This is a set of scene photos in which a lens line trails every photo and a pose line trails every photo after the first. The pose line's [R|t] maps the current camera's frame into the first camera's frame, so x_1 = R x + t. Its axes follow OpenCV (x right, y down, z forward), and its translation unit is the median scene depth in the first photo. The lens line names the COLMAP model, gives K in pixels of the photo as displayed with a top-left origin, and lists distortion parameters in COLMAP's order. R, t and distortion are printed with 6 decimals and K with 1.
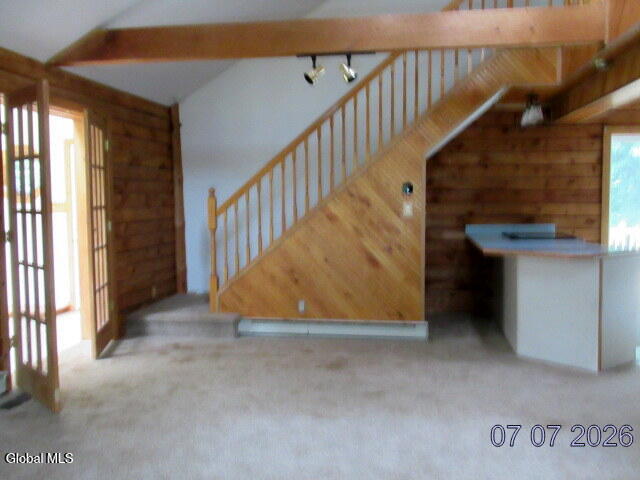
lens RADIAL K [[643.7, 0, 316.6], [0, 643.7, 241.6], [0, 0, 1]] dist [-0.017424, 0.000000]
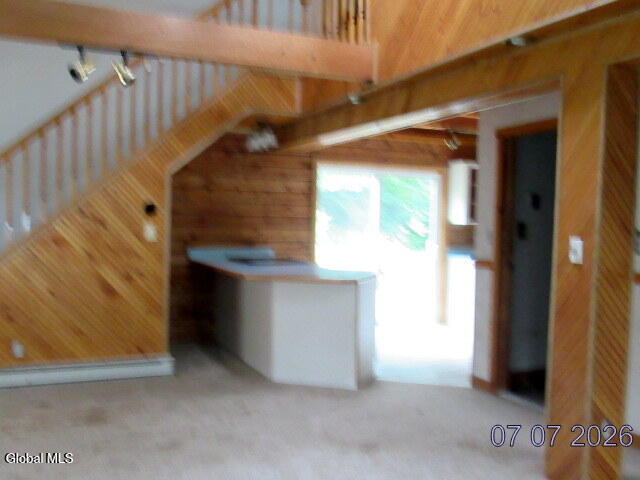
lens RADIAL K [[643.7, 0, 320.5], [0, 643.7, 239.5], [0, 0, 1]] dist [-0.017424, 0.000000]
pose [[0.828730, 0.007546, 0.559597, -0.163726], [0.011749, 0.999454, -0.030878, -0.008605], [-0.559525, 0.032164, 0.828189, 0.116193]]
